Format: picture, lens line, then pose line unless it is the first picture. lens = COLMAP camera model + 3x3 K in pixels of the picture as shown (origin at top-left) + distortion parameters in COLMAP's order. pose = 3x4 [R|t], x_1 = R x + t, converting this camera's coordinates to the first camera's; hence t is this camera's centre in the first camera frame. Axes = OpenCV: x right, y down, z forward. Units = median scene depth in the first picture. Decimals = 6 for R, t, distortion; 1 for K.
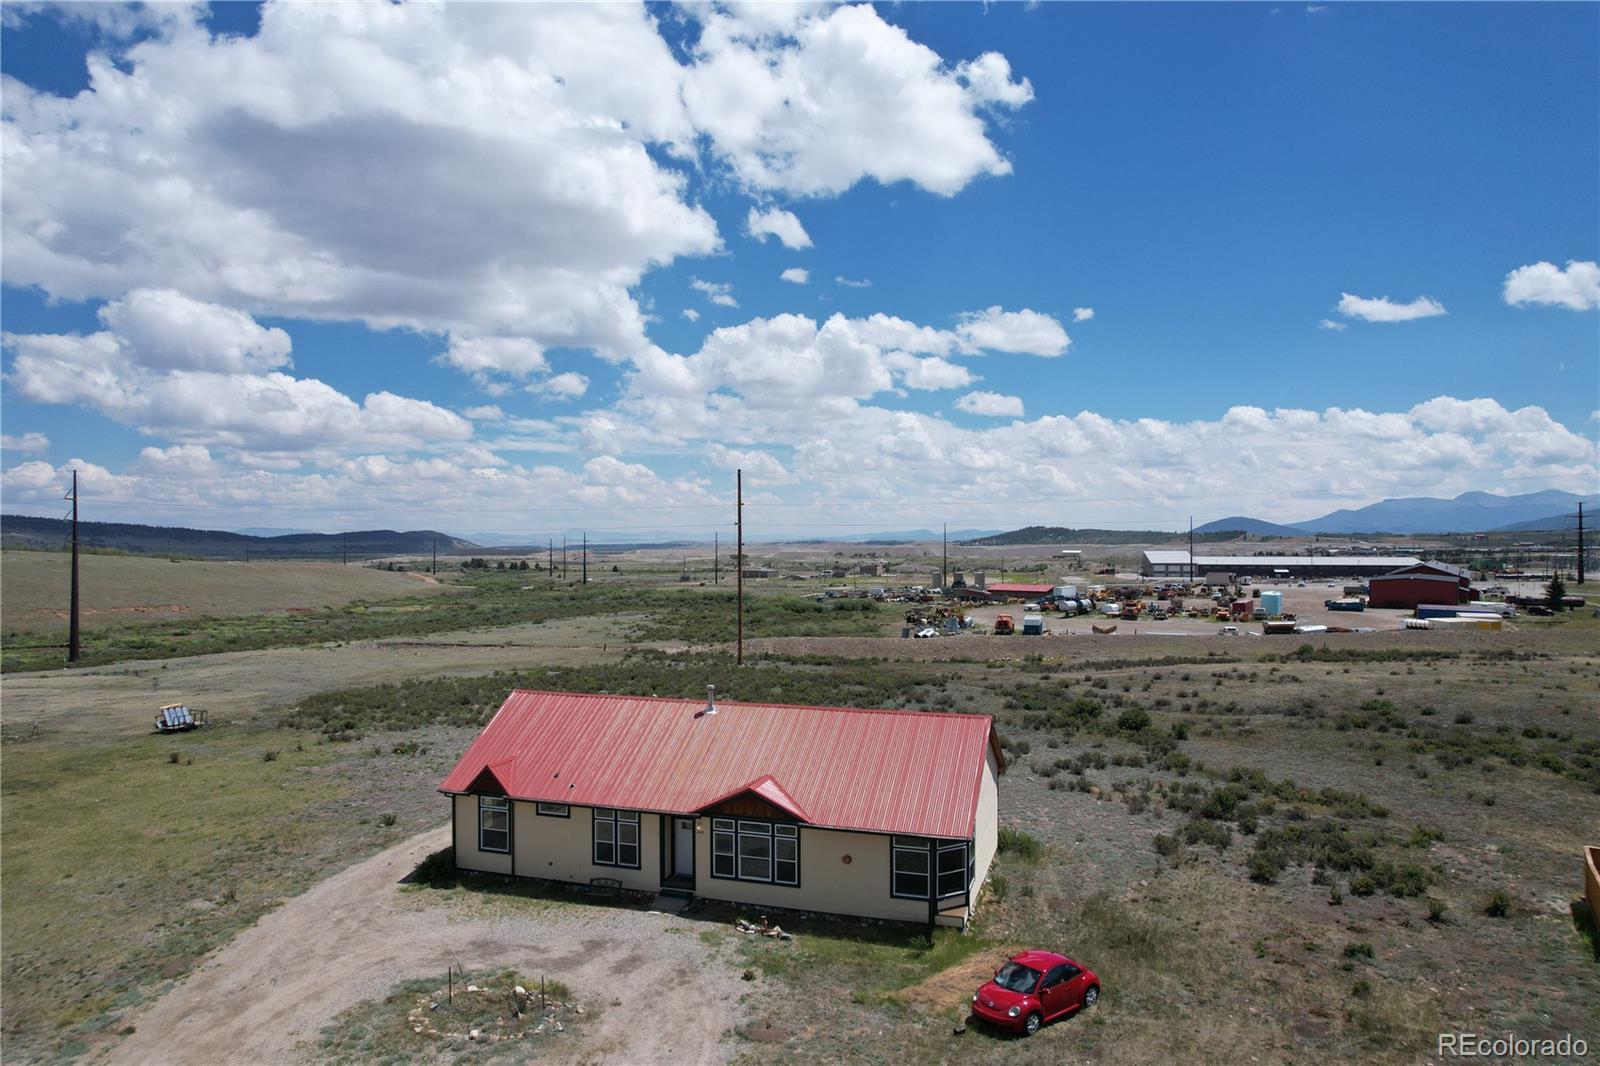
lens RADIAL K [[1025.5, 0, 795.7], [0, 1025.5, 537.8], [0, 0, 1]] dist [-0.075805, 0.067229]
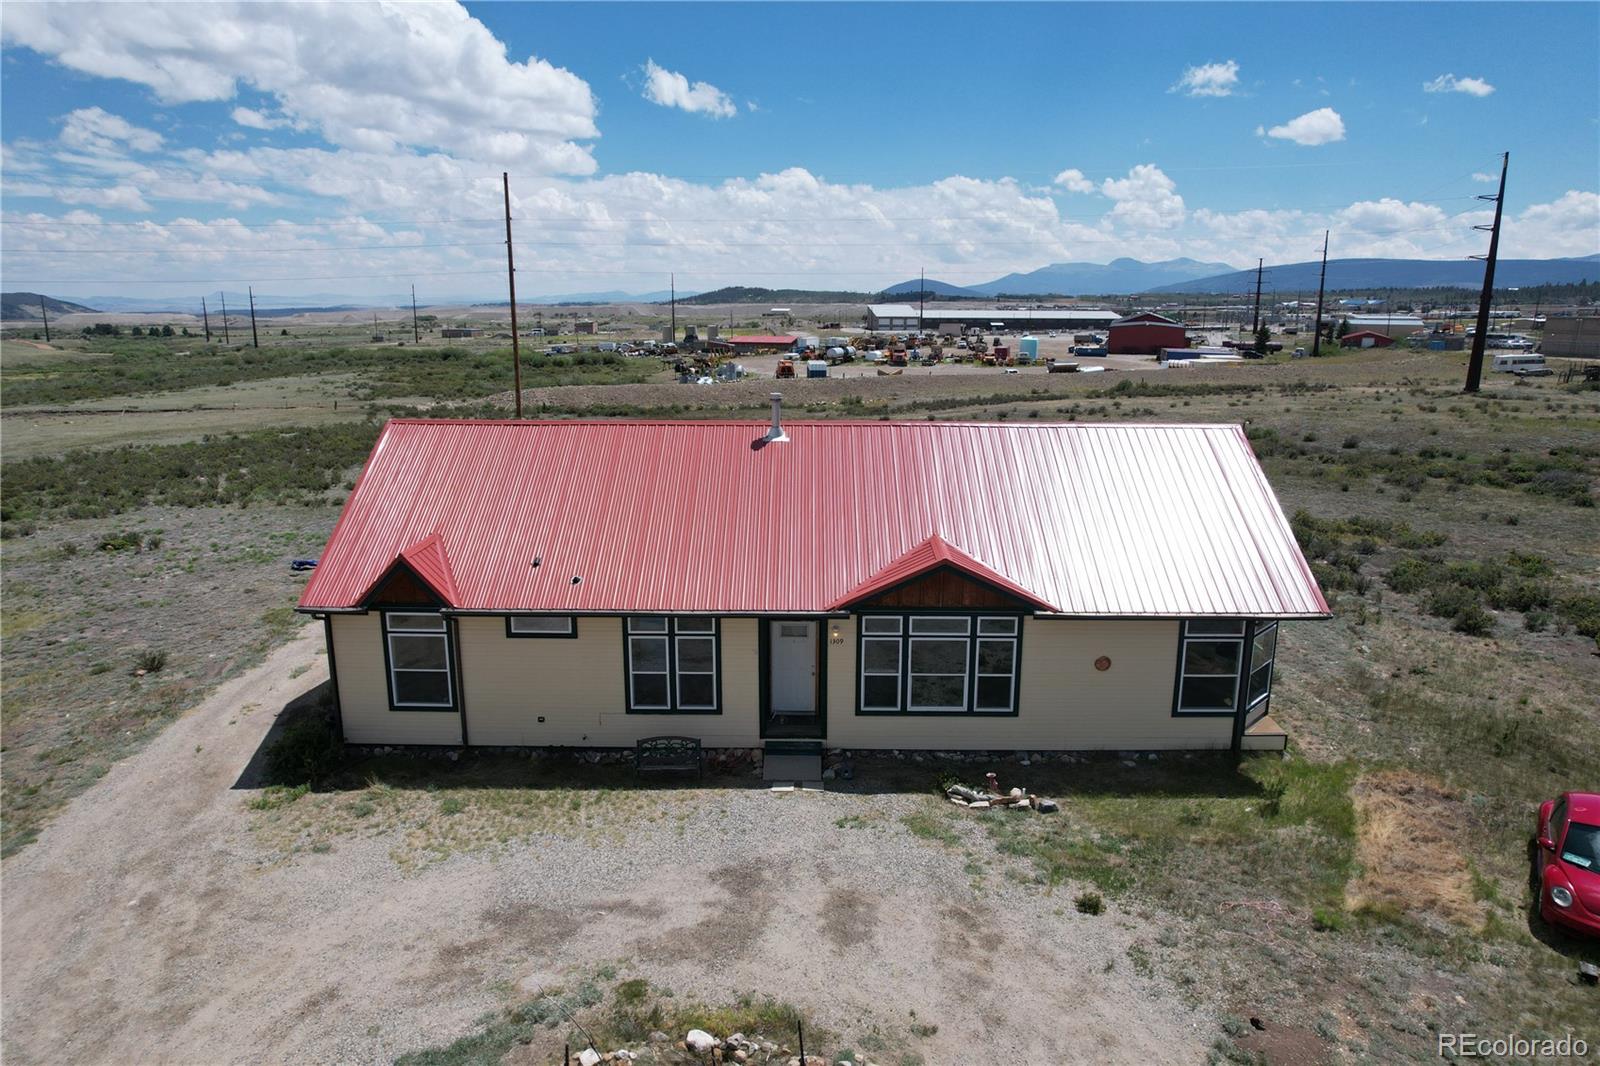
lens RADIAL K [[1025.5, 0, 801.6], [0, 1025.5, 528.6], [0, 0, 1]] dist [-0.075805, 0.067229]
pose [[0.955896, -0.062434, 0.286993, -0.253833], [-0.001886, 0.975820, 0.218568, 0.096747], [-0.293700, -0.209470, 0.932664, 0.455980]]
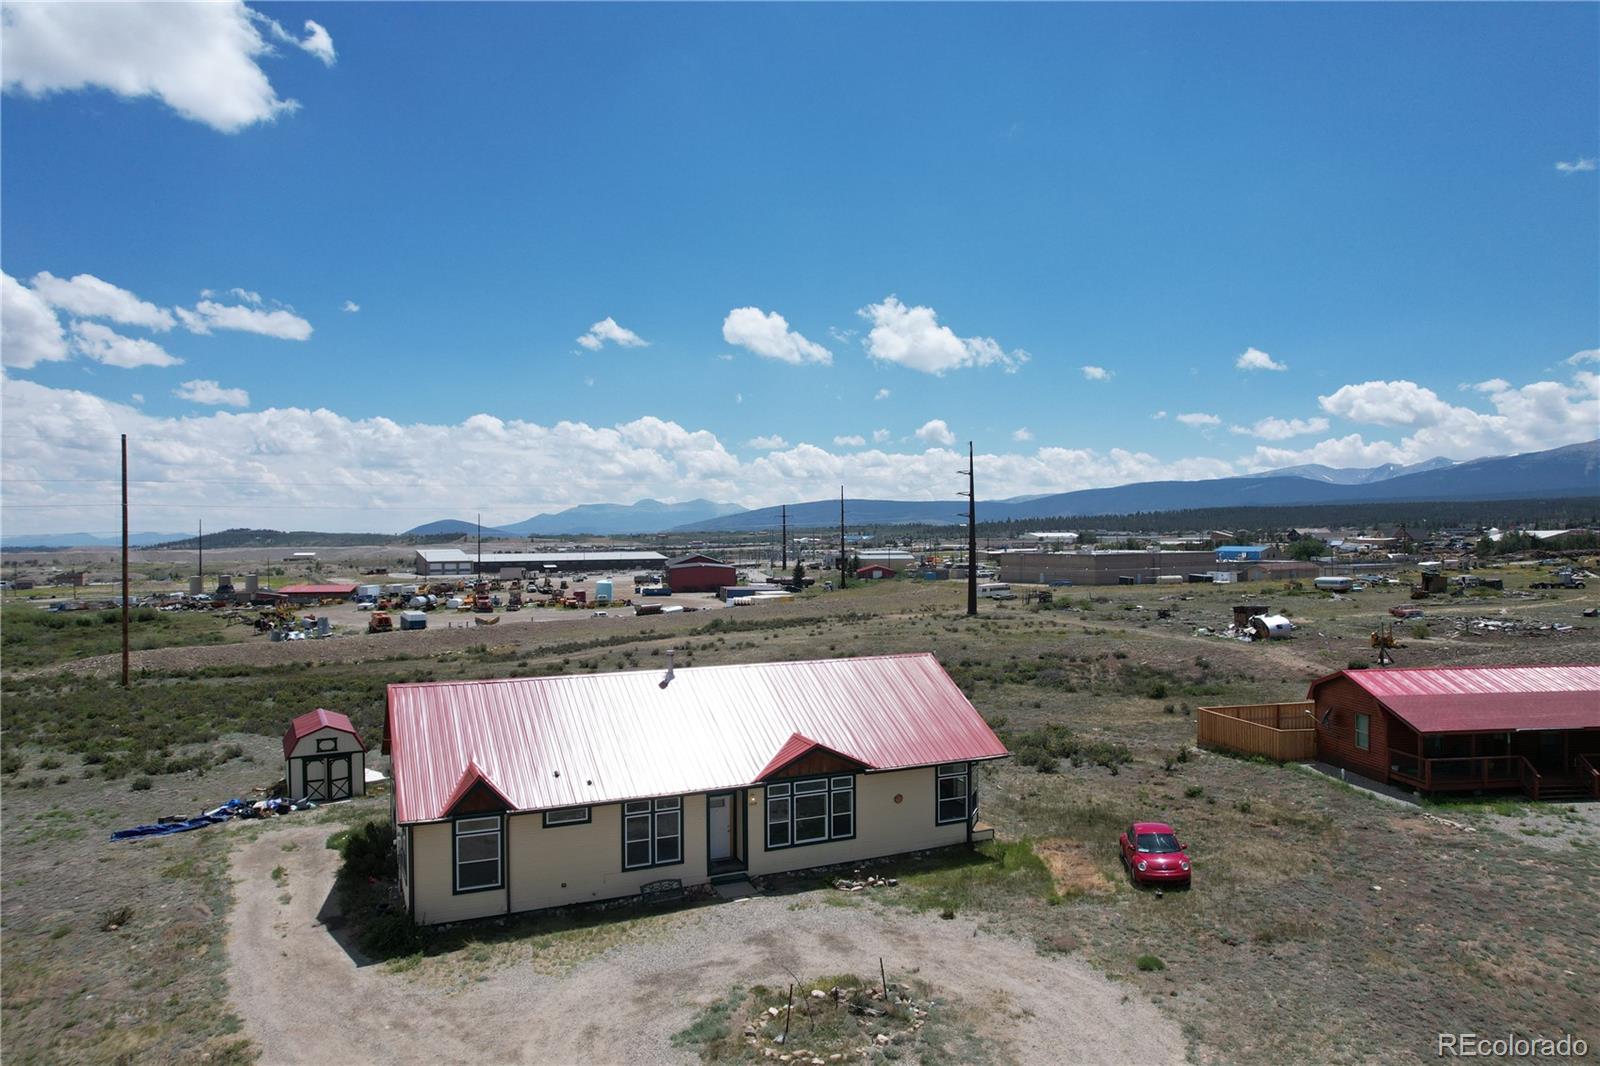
lens RADIAL K [[1025.5, 0, 801.5], [0, 1025.5, 535.6], [0, 0, 1]] dist [-0.075805, 0.067229]
pose [[0.733875, -0.003708, 0.679274, -0.631089], [0.007431, 0.999969, -0.002571, 0.050039], [-0.679244, 0.006934, 0.733880, 0.284759]]
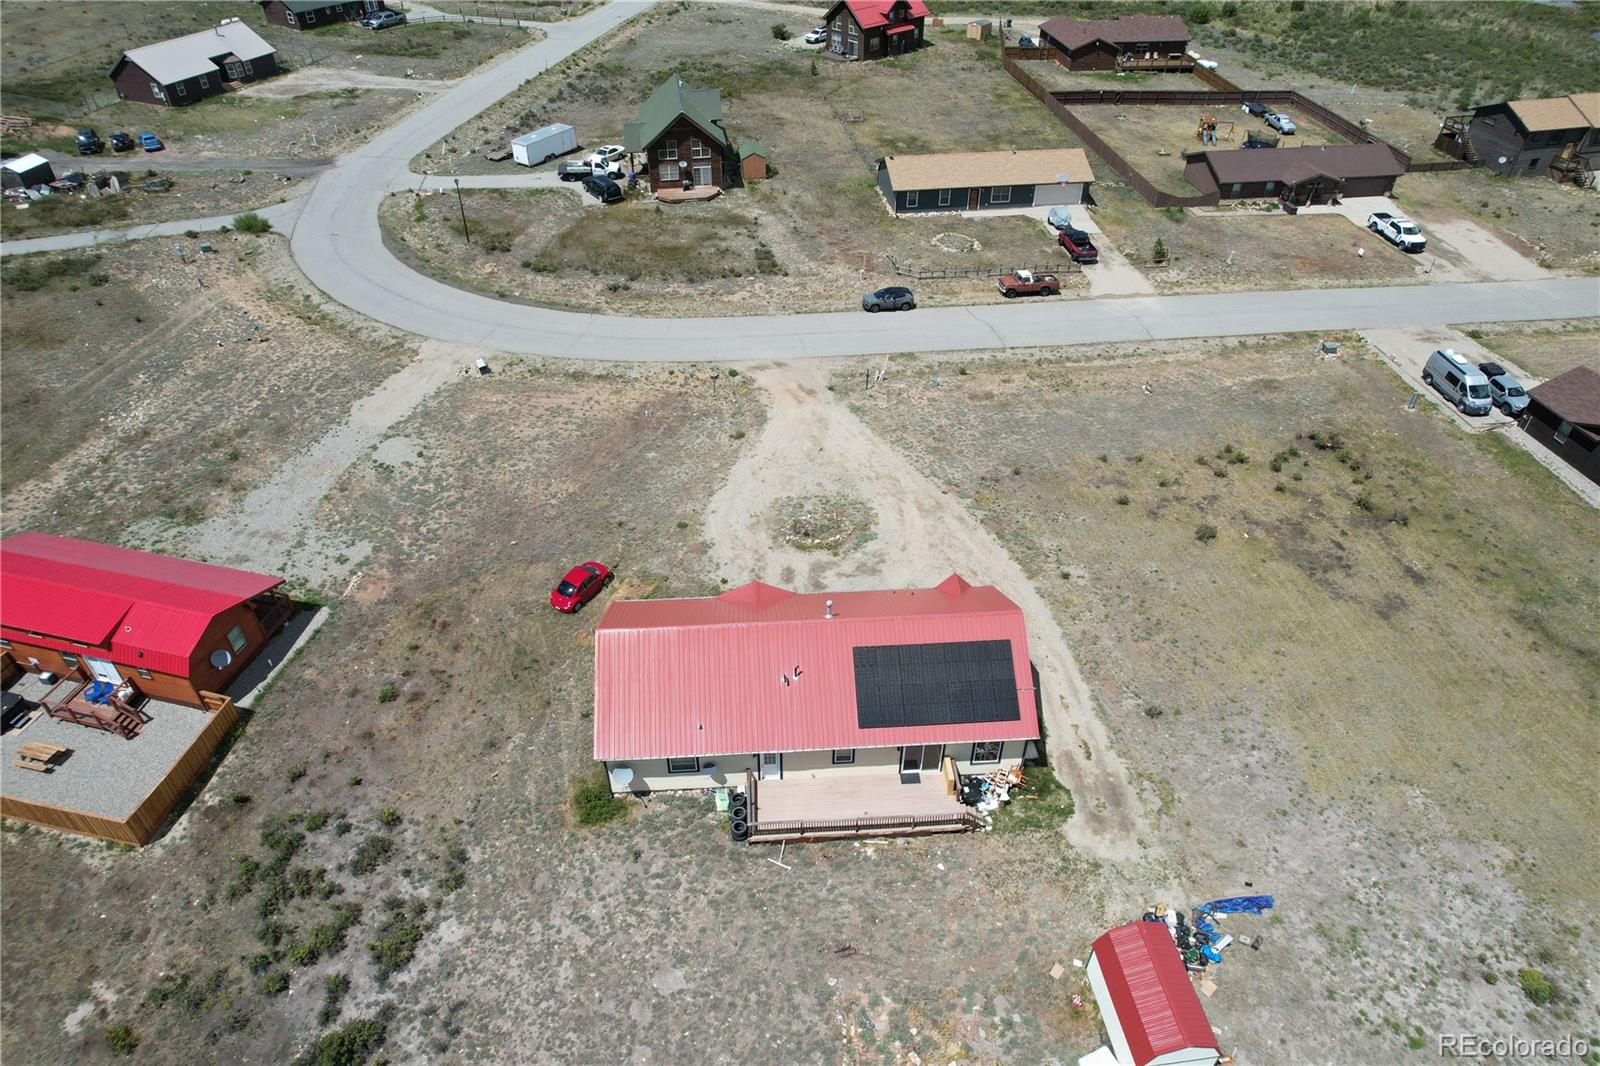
lens RADIAL K [[1025.5, 0, 797.7], [0, 1025.5, 533.2], [0, 0, 1]] dist [-0.075805, 0.067229]
pose [[-0.930146, 0.228942, -0.287080, 0.290850], [-0.003490, 0.776279, 0.630380, -0.705647], [0.367174, 0.587347, -0.721254, 1.890428]]
